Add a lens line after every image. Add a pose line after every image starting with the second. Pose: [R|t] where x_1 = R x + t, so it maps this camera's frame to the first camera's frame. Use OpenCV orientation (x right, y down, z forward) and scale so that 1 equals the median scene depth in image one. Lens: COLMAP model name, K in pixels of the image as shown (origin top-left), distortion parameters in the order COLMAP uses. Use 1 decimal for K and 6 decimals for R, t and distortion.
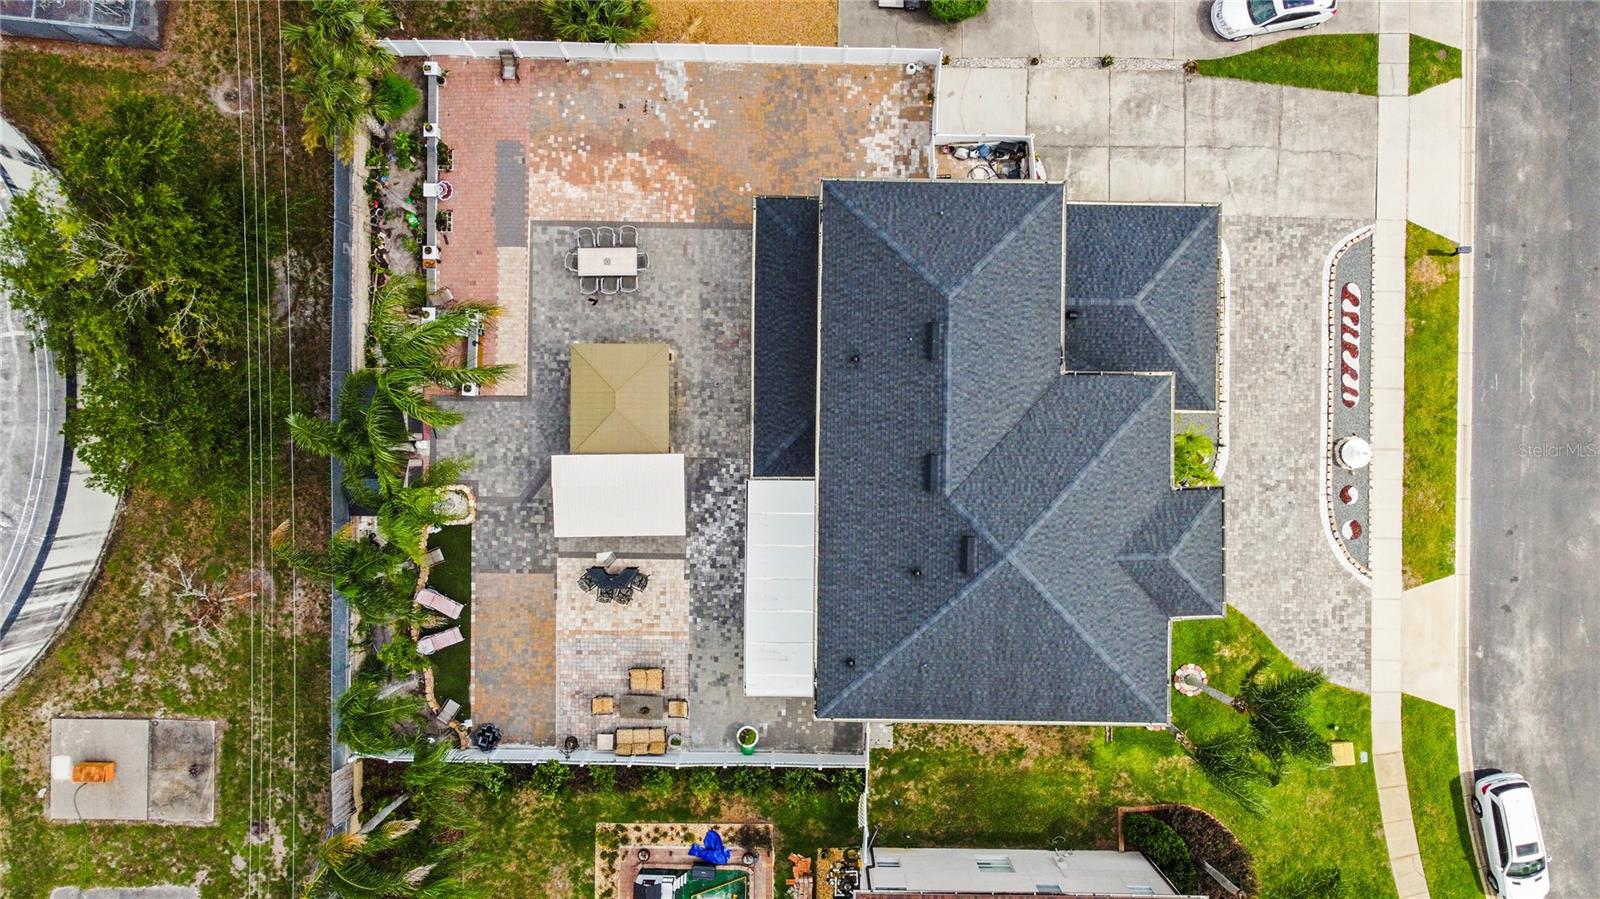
lens RADIAL K [[1253.1, 0, 801.1], [0, 1253.1, 450.8], [0, 0, 1]] dist [0.005721, -0.000291]
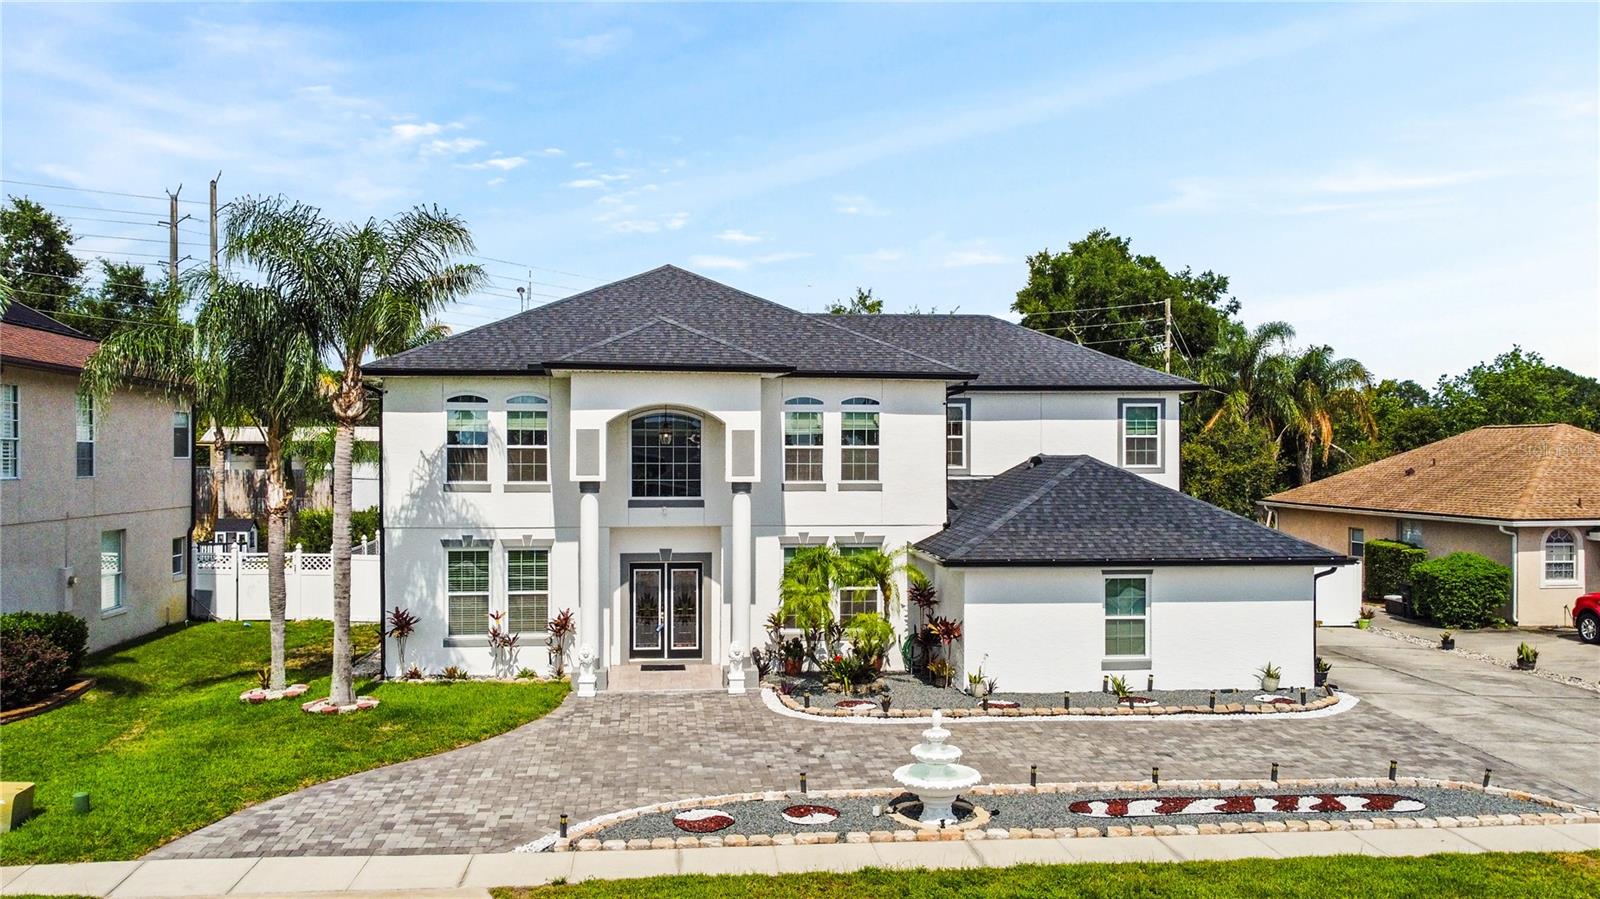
lens RADIAL K [[1300.7, 0, 796.3], [0, 1300.7, 480.6], [0, 0, 1]] dist [0.005300, 0.002817]
pose [[0.117702, 0.021360, -0.992819, 0.774627], [-0.992953, -0.011378, -0.117963, 0.080171], [-0.013816, 0.999707, 0.019870, 0.910042]]
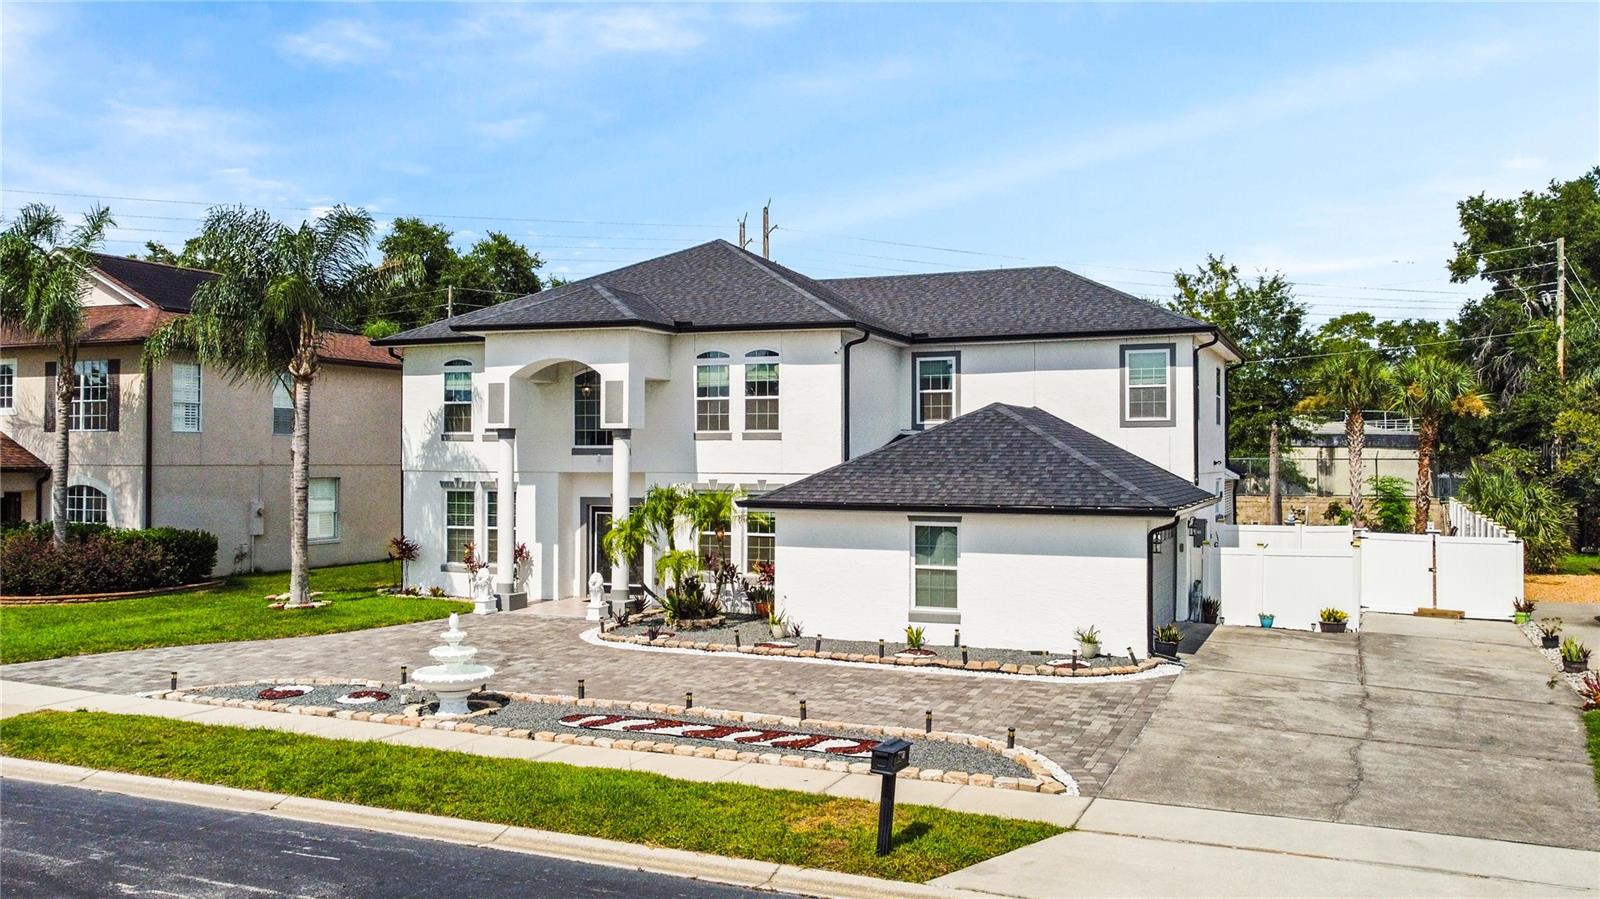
lens RADIAL K [[1296.2, 0, 806.8], [0, 1296.2, 422.8], [0, 0, 1]] dist [0.007381, -0.006189]
pose [[-0.378373, -0.022253, -0.925386, 0.750550], [-0.925566, -0.004650, 0.378559, -0.234327], [-0.012727, 0.999742, -0.018837, 0.927407]]
